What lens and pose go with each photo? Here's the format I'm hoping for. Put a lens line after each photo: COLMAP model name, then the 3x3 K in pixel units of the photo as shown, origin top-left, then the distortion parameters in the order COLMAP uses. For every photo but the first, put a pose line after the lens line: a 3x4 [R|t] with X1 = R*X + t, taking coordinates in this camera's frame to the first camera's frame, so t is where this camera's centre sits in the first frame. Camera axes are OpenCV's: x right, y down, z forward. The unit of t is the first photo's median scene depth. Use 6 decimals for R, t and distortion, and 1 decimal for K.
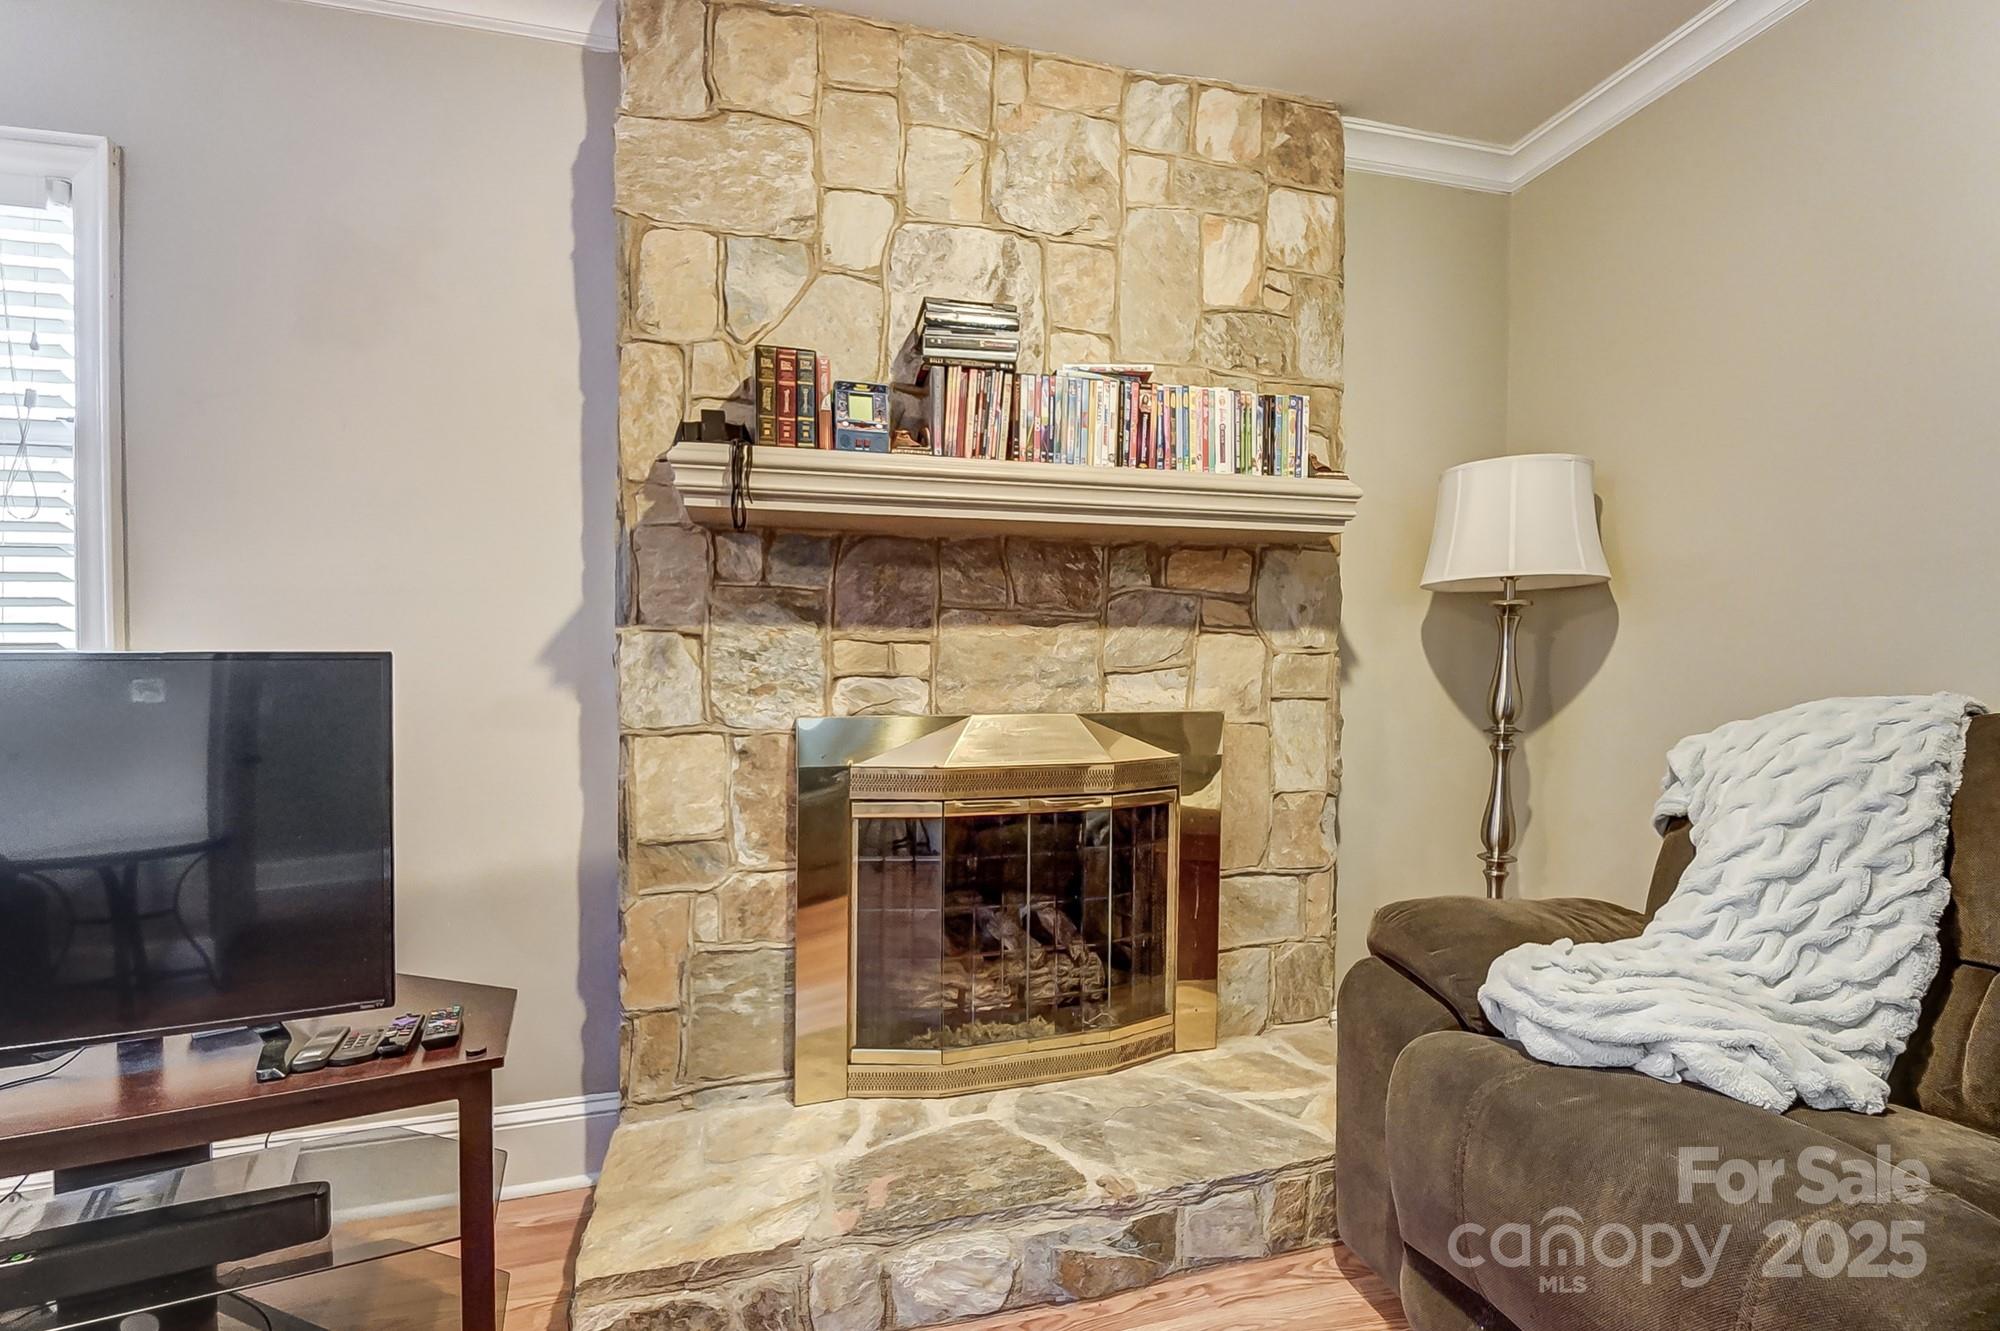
lens RADIAL K [[889.5, 0, 997.8], [0, 889.5, 677.7], [0, 0, 1]] dist [-0.005497, 0.000081]
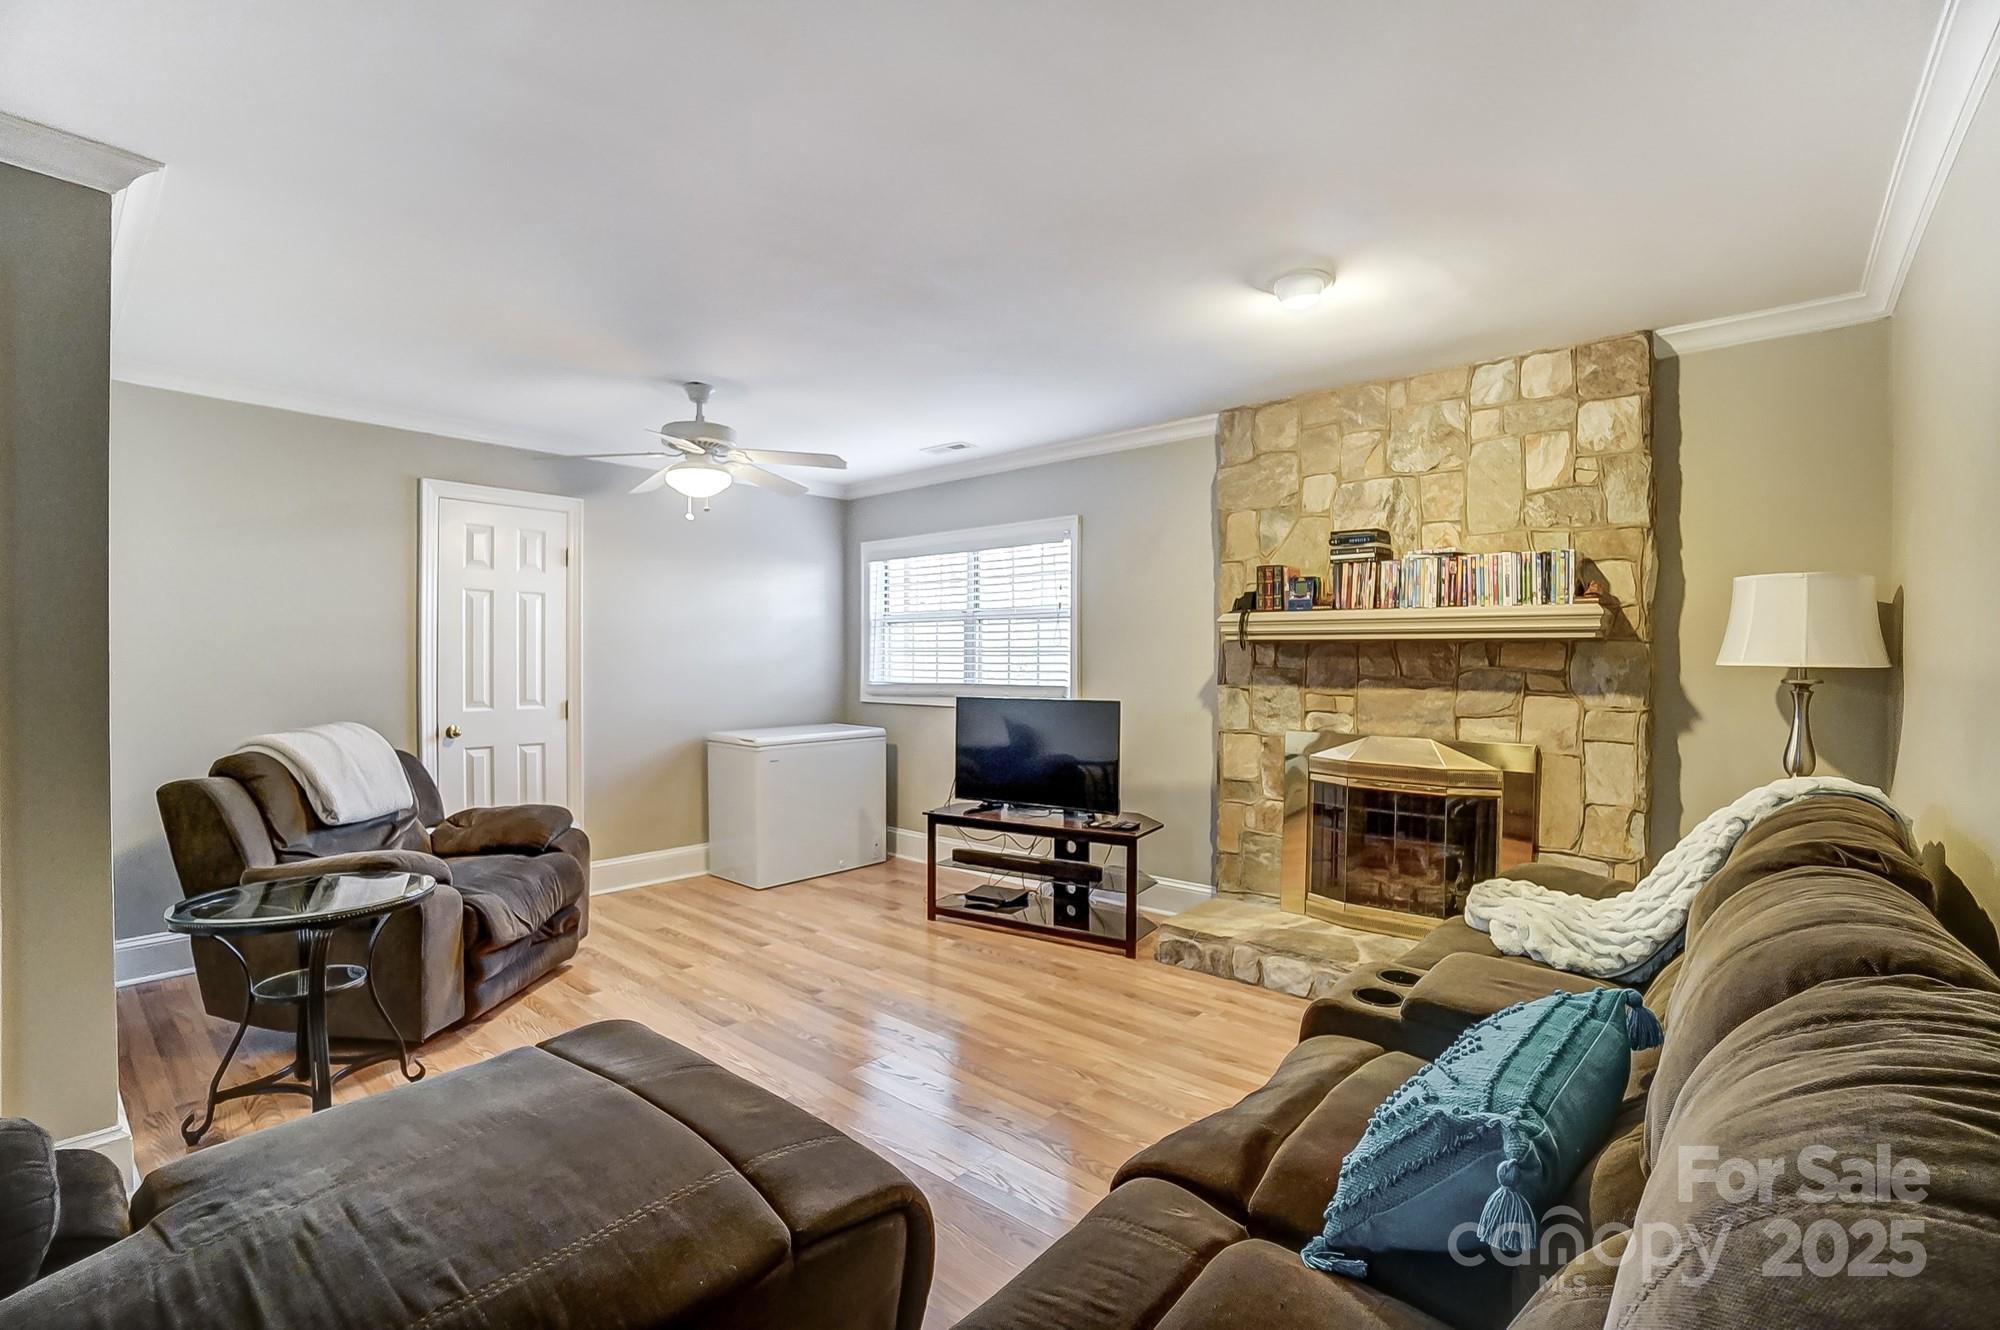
lens RADIAL K [[889.5, 0, 997.8], [0, 889.5, 677.2], [0, 0, 1]] dist [-0.005497, 0.000081]
pose [[0.554707, 0.025344, -0.831660, 1.127791], [-0.014273, 0.999679, 0.020944, -0.112583], [0.831923, 0.000253, 0.554891, -0.735561]]
